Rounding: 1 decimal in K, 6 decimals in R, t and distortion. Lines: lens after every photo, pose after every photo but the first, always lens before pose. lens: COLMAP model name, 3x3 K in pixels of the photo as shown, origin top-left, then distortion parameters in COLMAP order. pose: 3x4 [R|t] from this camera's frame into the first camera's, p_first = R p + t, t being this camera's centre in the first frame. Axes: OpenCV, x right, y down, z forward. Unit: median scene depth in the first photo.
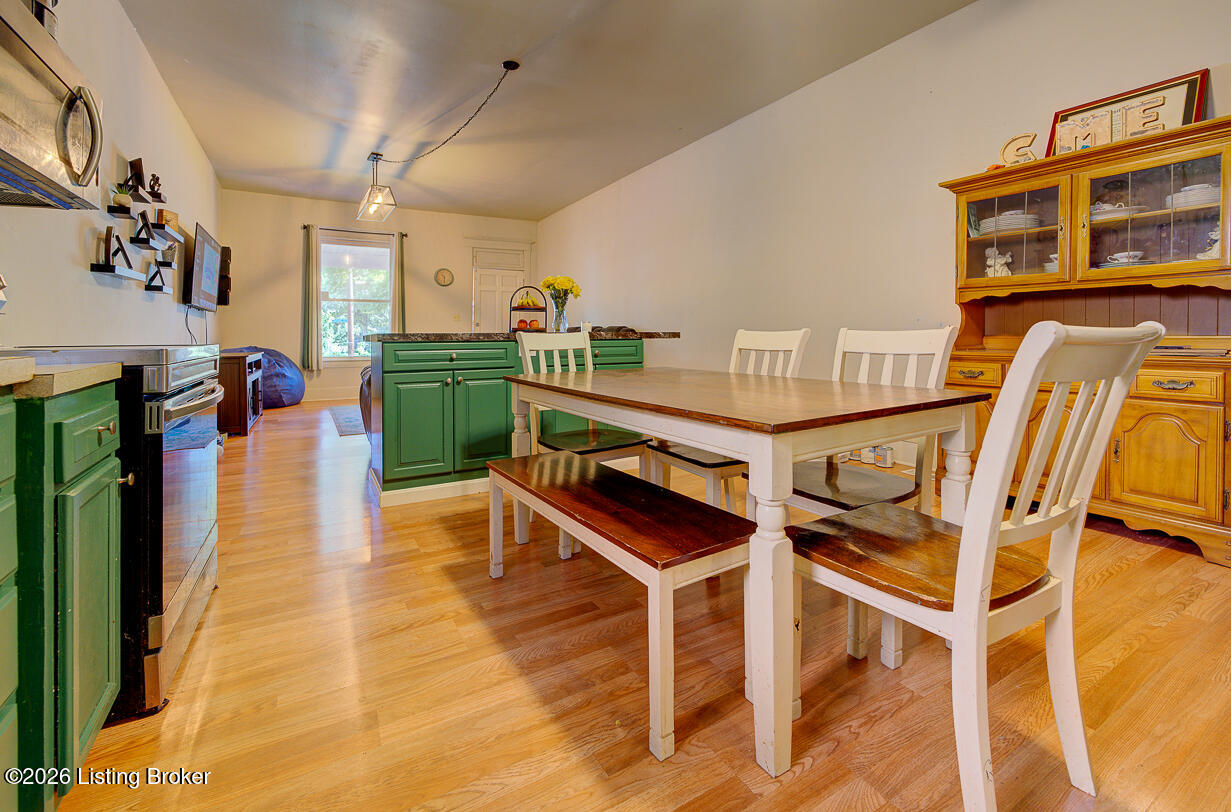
lens RADIAL K [[503.9, 0, 587.0], [0, 503.9, 334.1], [0, 0, 1]] dist [0.003518, -0.000944]
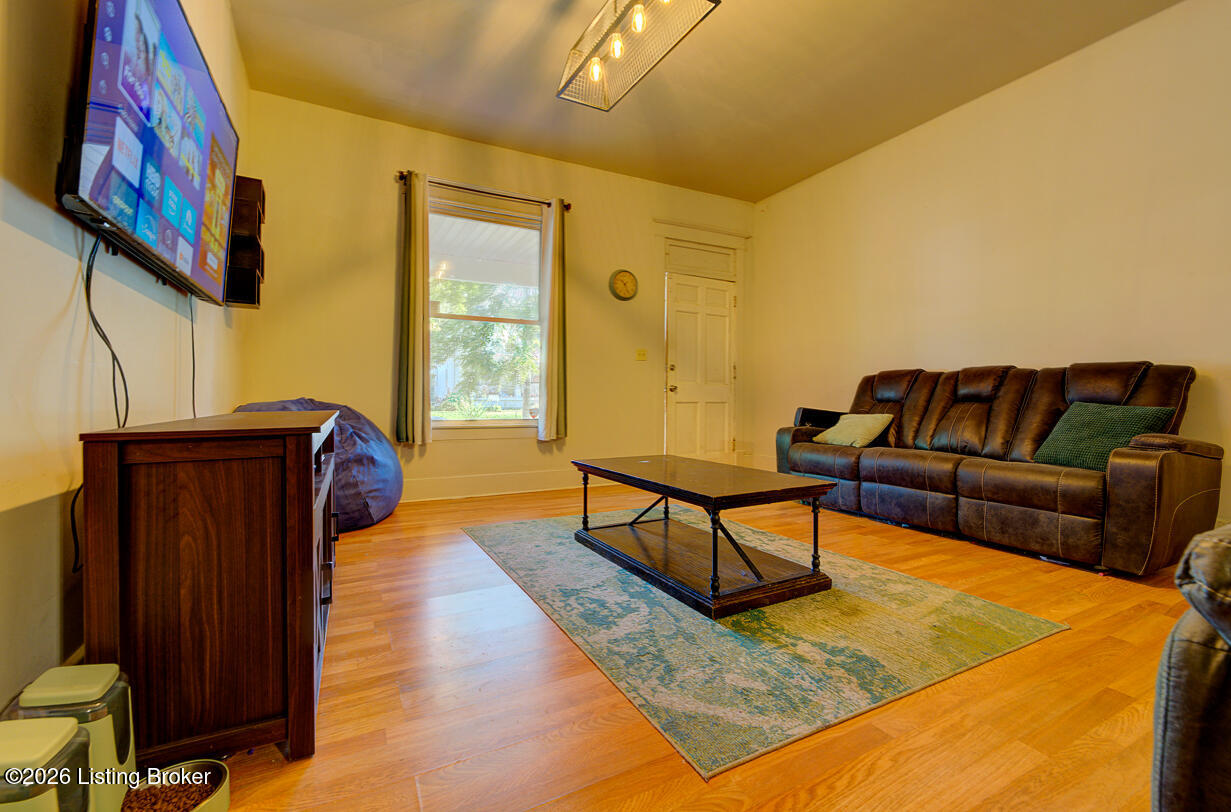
lens RADIAL K [[503.9, 0, 605.0], [0, 503.9, 394.8], [0, 0, 1]] dist [0.003518, -0.000944]
pose [[0.999485, 0.014237, -0.028761, -0.325775], [-0.014175, 0.999897, 0.002335, 0.015278], [0.028791, -0.001926, 0.999584, 0.470501]]
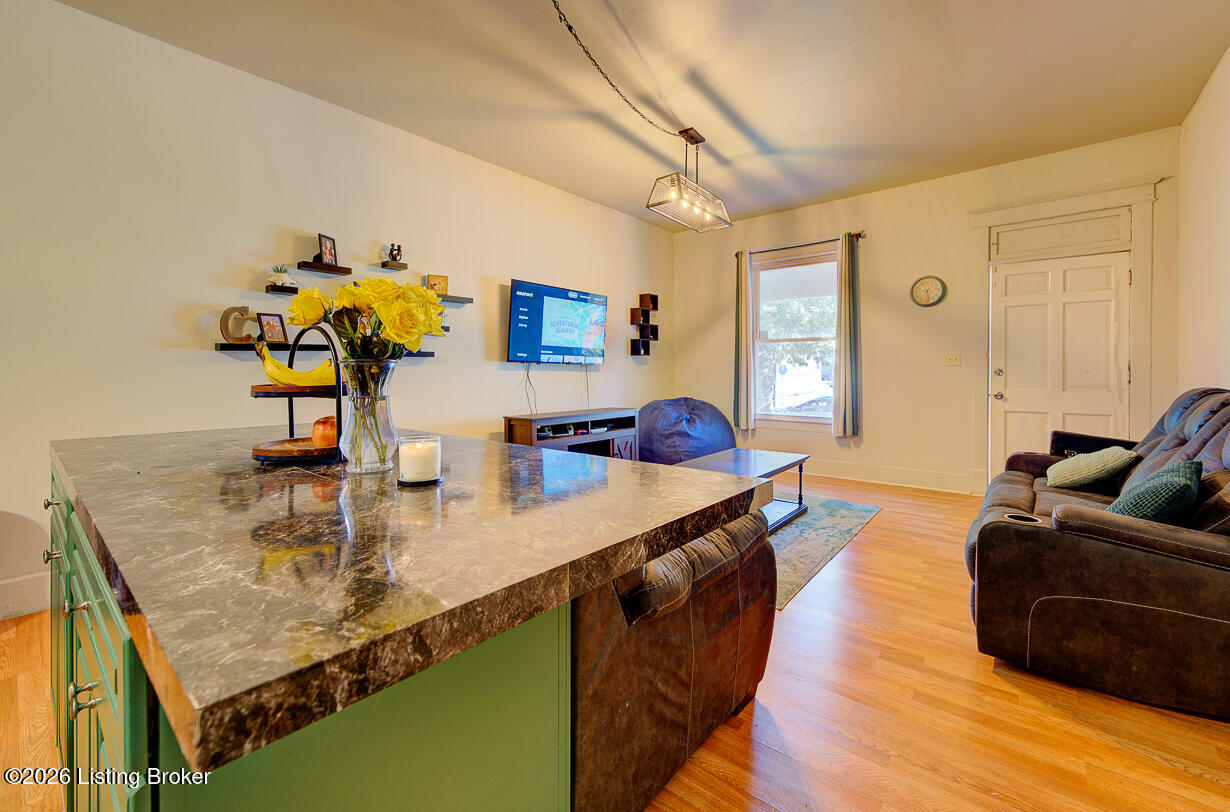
lens RADIAL K [[503.5, 0, 619.2], [0, 503.5, 368.7], [0, 0, 1]] dist [0.003518, -0.000944]
pose [[0.385036, 0.004564, -0.922890, 0.136444], [0.003674, 0.999972, 0.006477, -0.031500], [0.922894, -0.005884, 0.385009, 0.500009]]
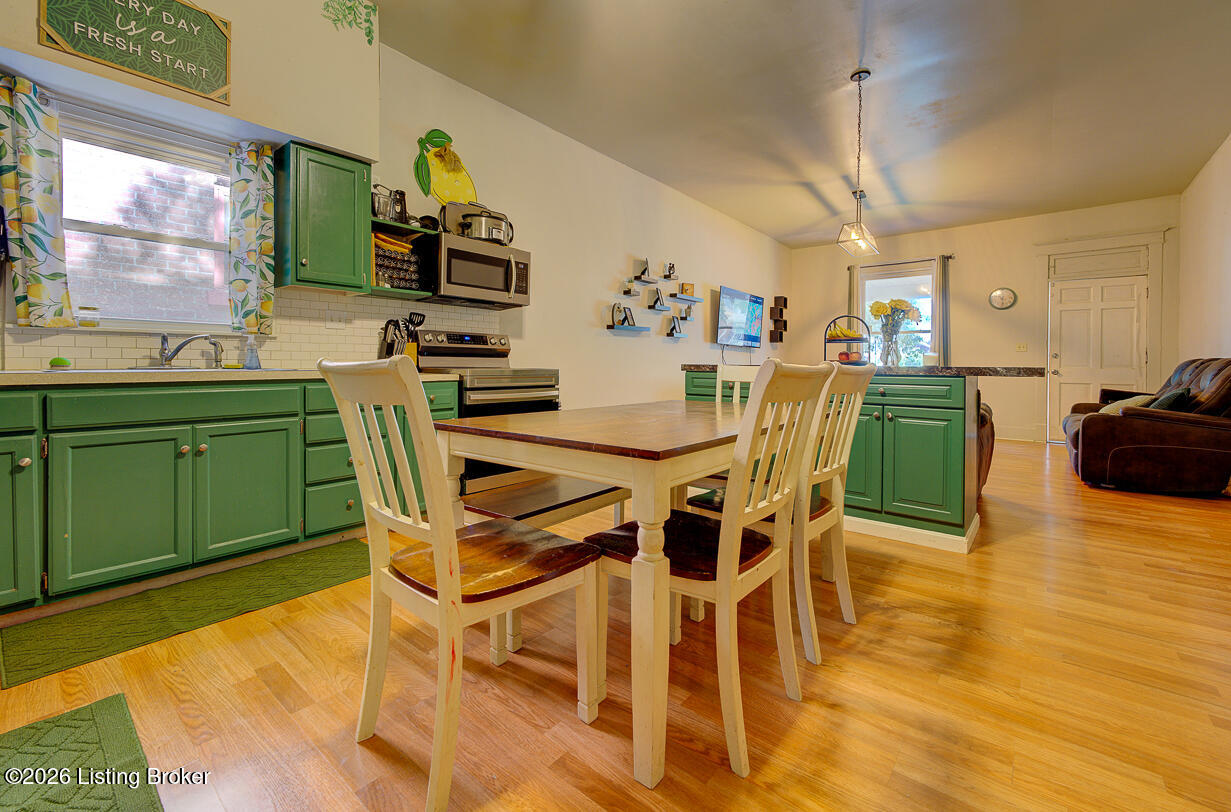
lens RADIAL K [[503.9, 0, 625.2], [0, 503.9, 358.7], [0, 0, 1]] dist [0.003518, -0.000944]
pose [[0.389218, -0.000313, -0.921146, 0.269689], [-0.012526, 0.999906, -0.005632, -0.002406], [0.921061, 0.013730, 0.389177, 0.123991]]
